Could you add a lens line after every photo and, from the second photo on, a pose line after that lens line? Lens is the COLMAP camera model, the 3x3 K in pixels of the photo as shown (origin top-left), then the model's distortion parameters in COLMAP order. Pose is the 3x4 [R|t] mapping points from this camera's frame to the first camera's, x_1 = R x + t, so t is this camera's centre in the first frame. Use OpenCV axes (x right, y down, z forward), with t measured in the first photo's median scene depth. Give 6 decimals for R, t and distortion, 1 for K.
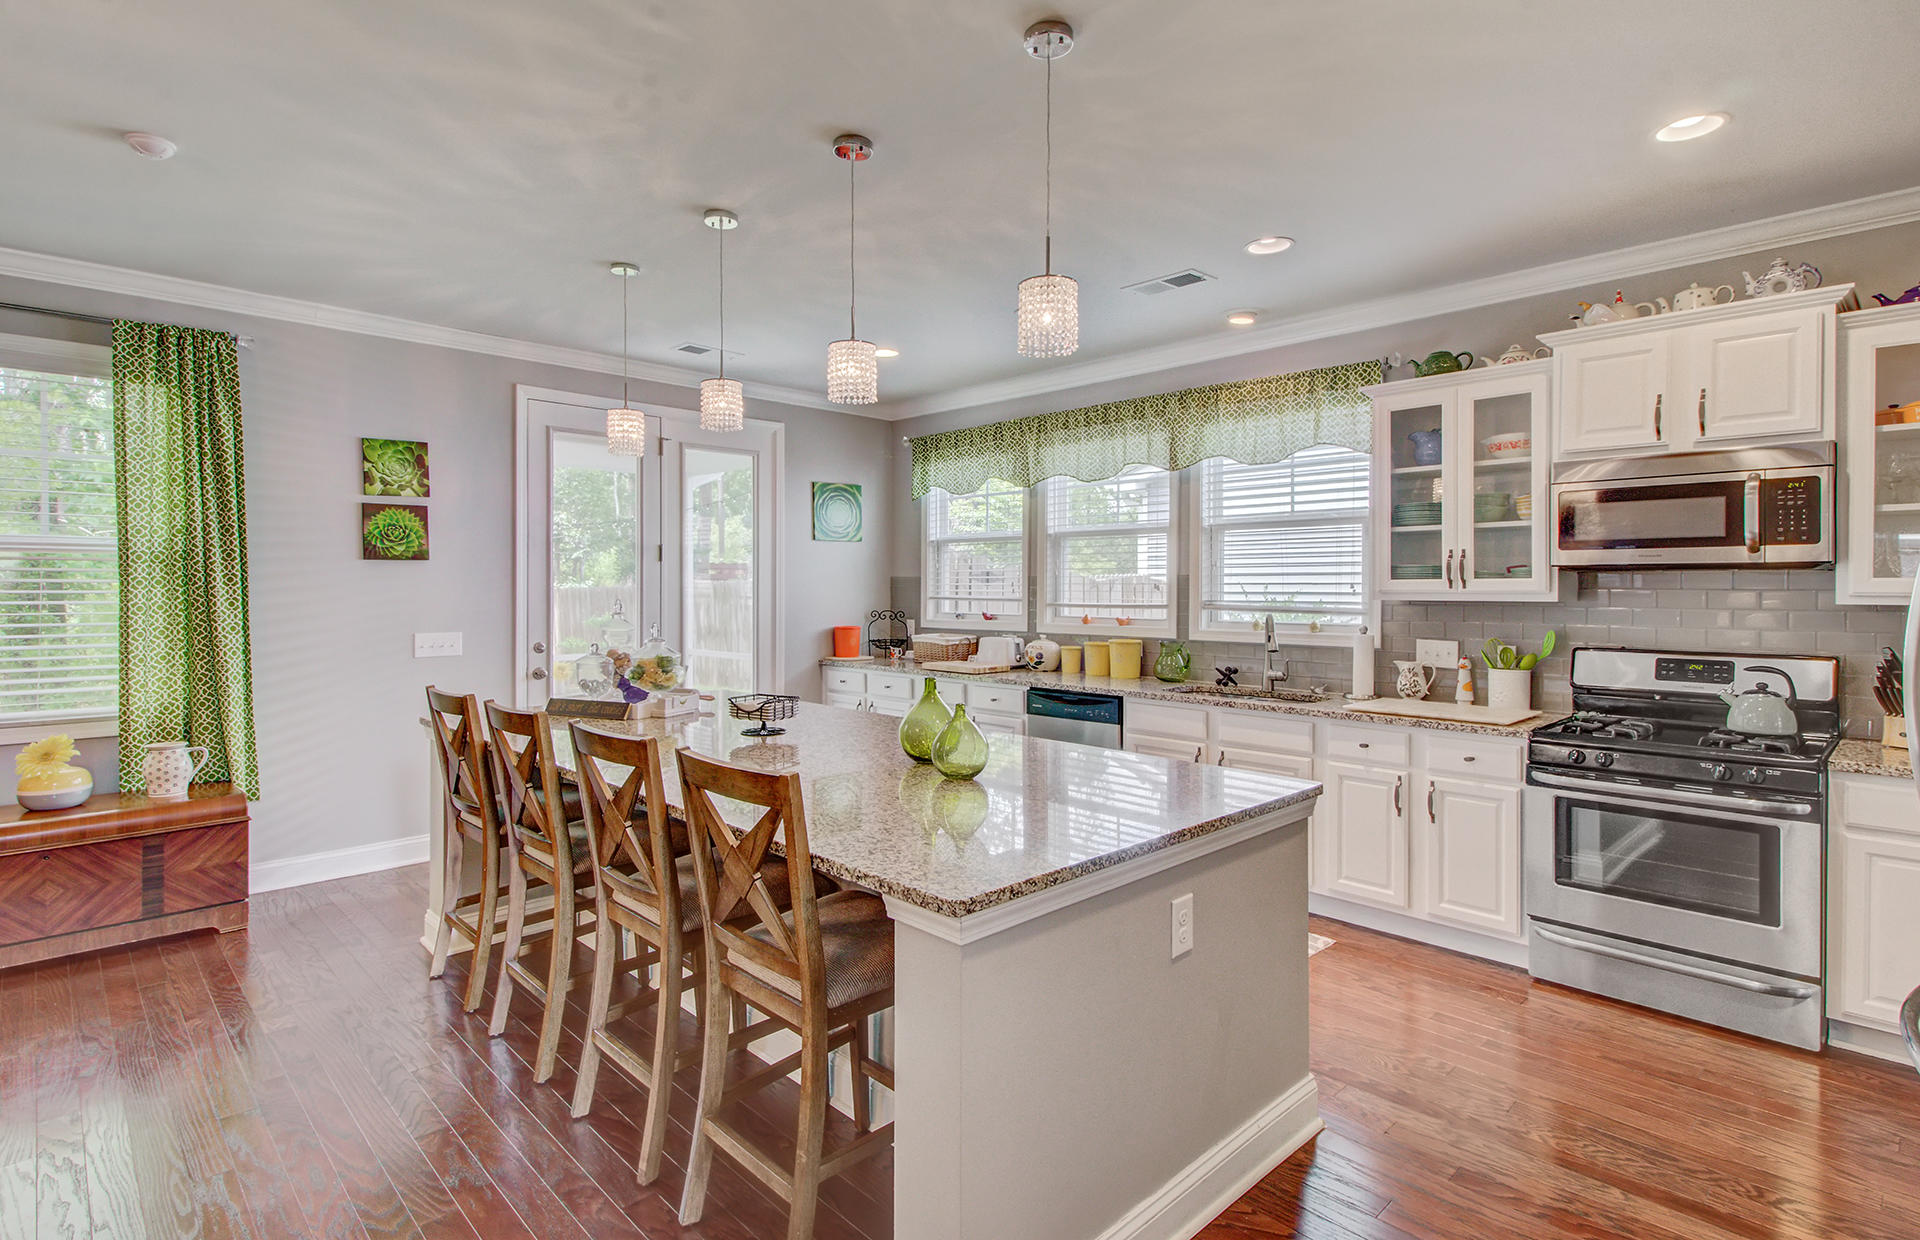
lens RADIAL K [[958.3, 0, 954.8], [0, 958.3, 586.9], [0, 0, 1]] dist [0.004330, 0.000259]
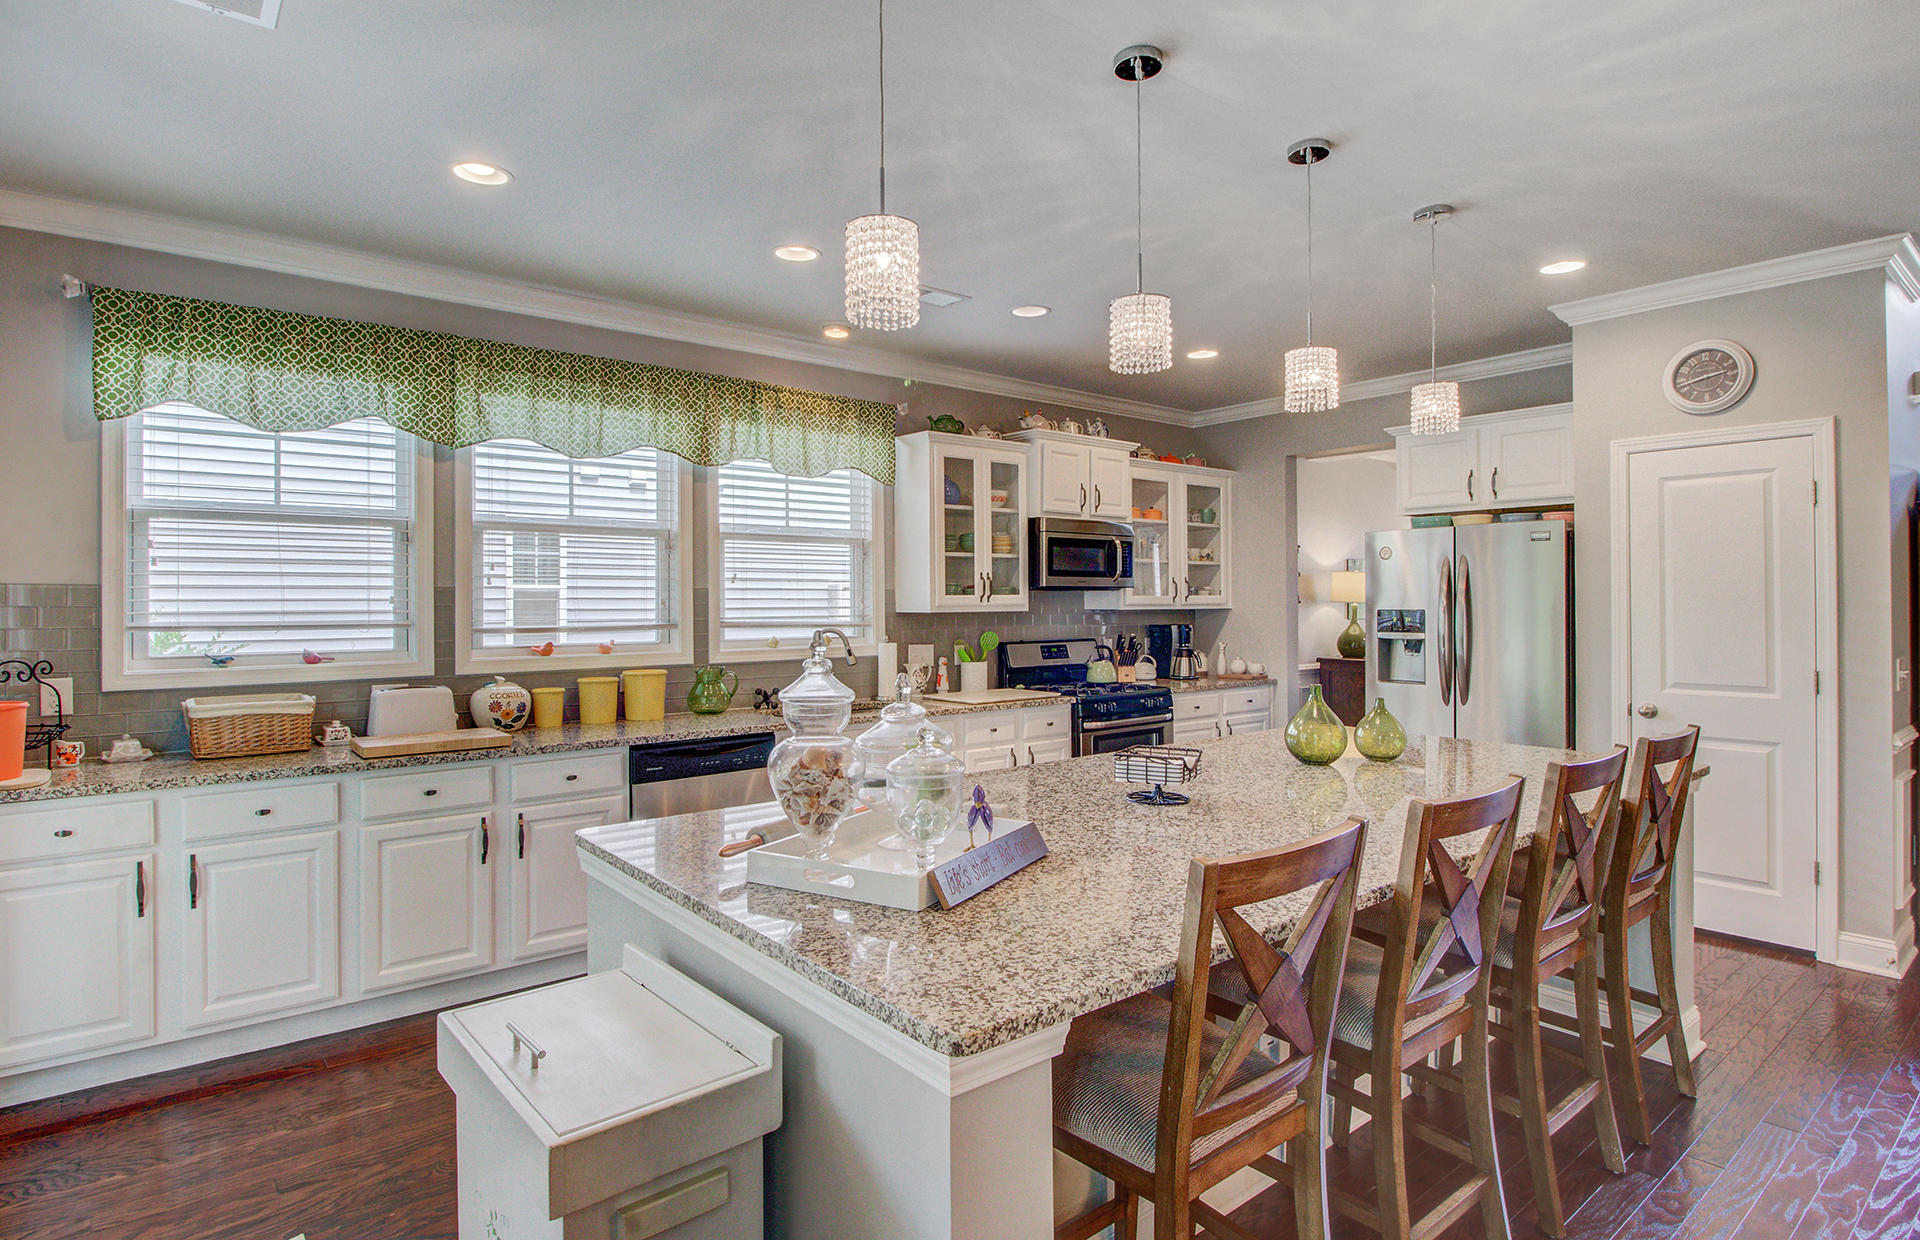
lens RADIAL K [[1010.2, 0, 1001.5], [0, 1010.2, 592.1], [0, 0, 1]] dist [-0.005310, -0.000345]
pose [[0.044175, 0.007674, 0.998994, -0.702050], [0.004919, 0.999957, -0.007899, -0.001119], [-0.999012, 0.005263, 0.044135, 0.749860]]
